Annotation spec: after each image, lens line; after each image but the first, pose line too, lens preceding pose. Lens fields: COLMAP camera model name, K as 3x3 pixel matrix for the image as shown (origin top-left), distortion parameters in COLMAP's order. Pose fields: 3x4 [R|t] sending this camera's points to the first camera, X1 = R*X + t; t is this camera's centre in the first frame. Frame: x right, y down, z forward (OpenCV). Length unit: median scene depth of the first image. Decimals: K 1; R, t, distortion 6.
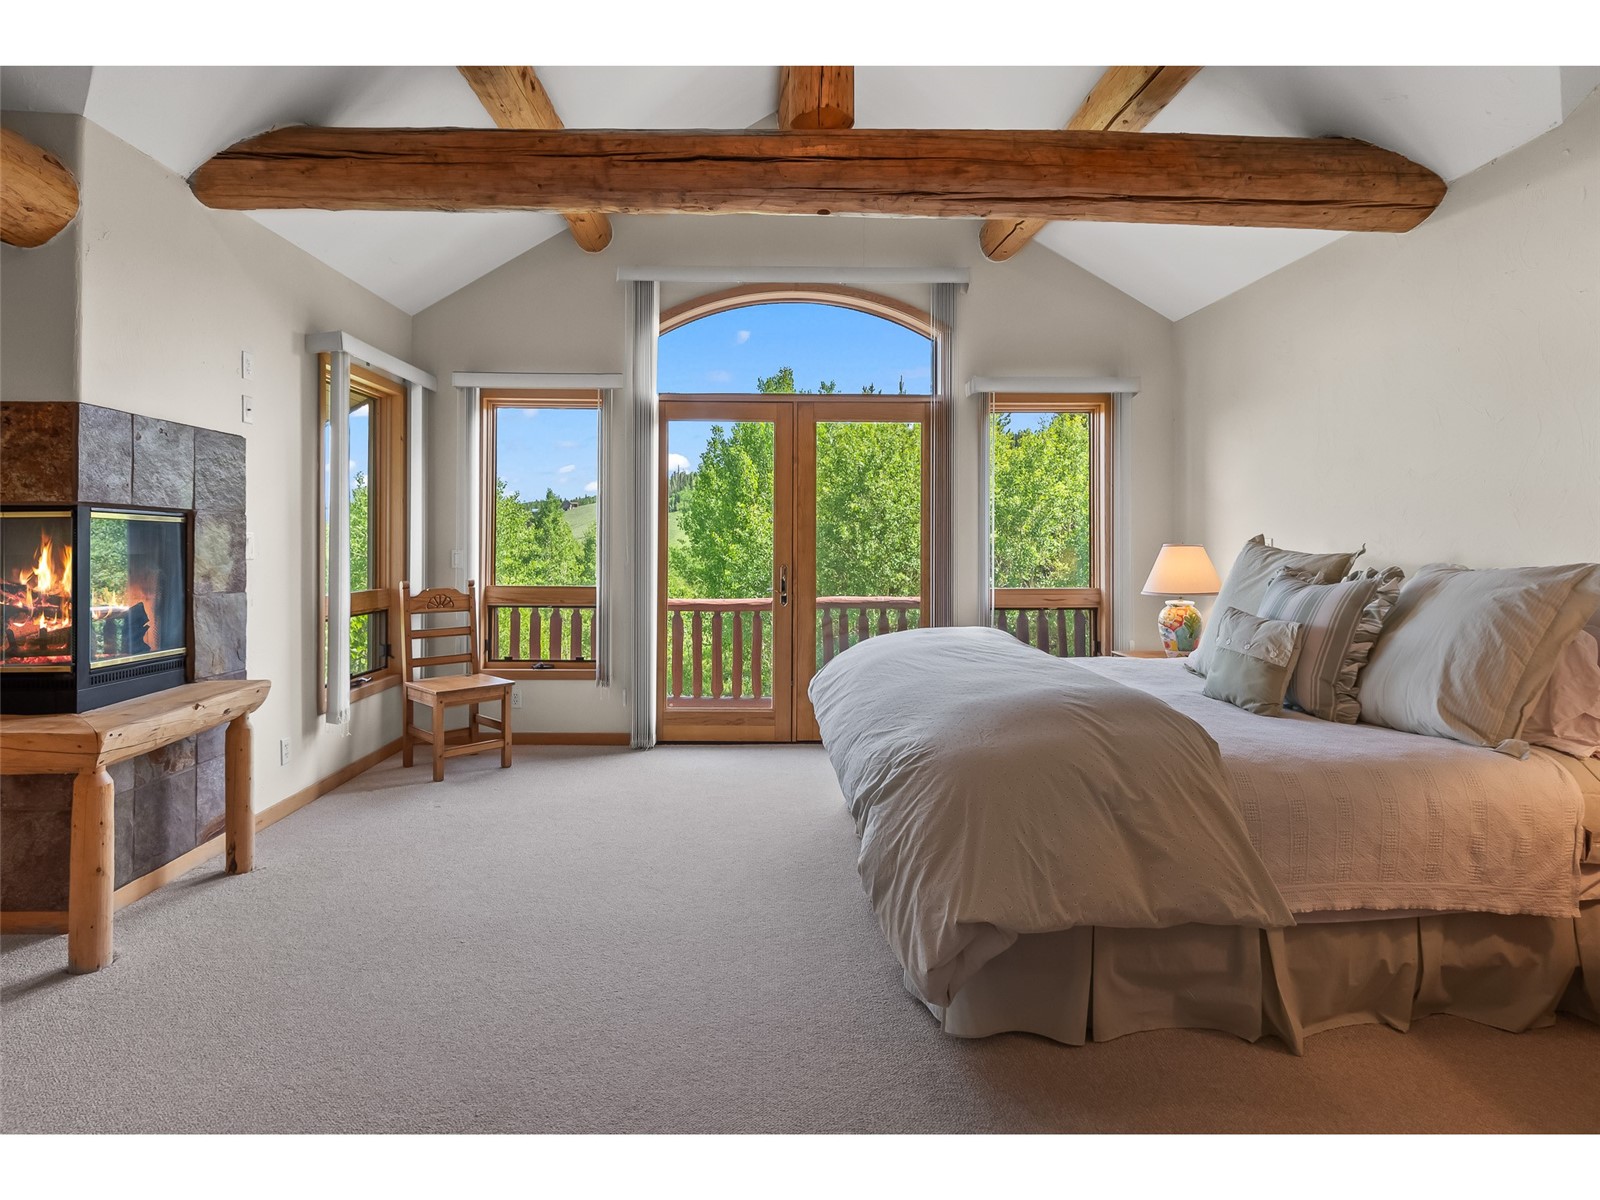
lens RADIAL K [[856.4, 0, 786.5], [0, 856.4, 539.6], [0, 0, 1]] dist [0.012092, -0.004414]
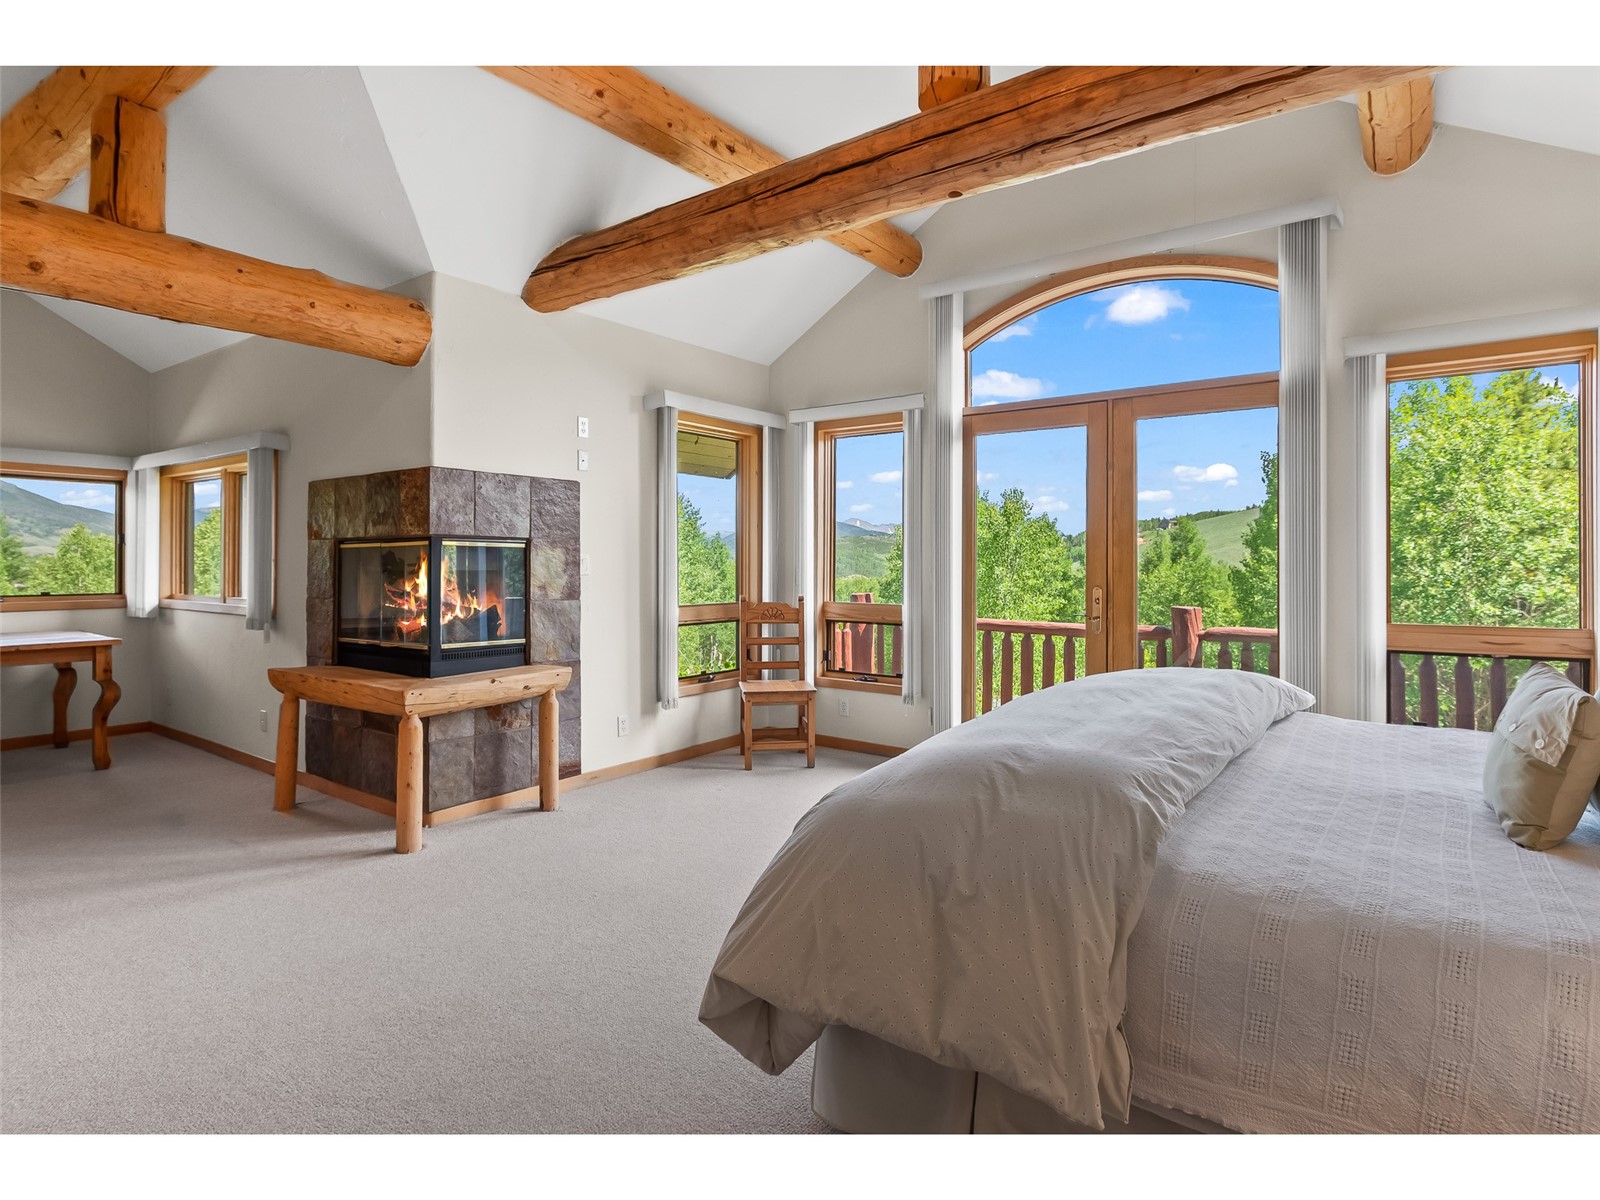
lens RADIAL K [[856.4, 0, 816.4], [0, 856.4, 558.0], [0, 0, 1]] dist [0.012092, -0.004414]
pose [[0.792499, -0.006049, -0.609843, 0.490430], [0.004701, 0.999982, -0.003809, 0.004151], [0.609855, 0.000152, 0.792513, 0.200193]]
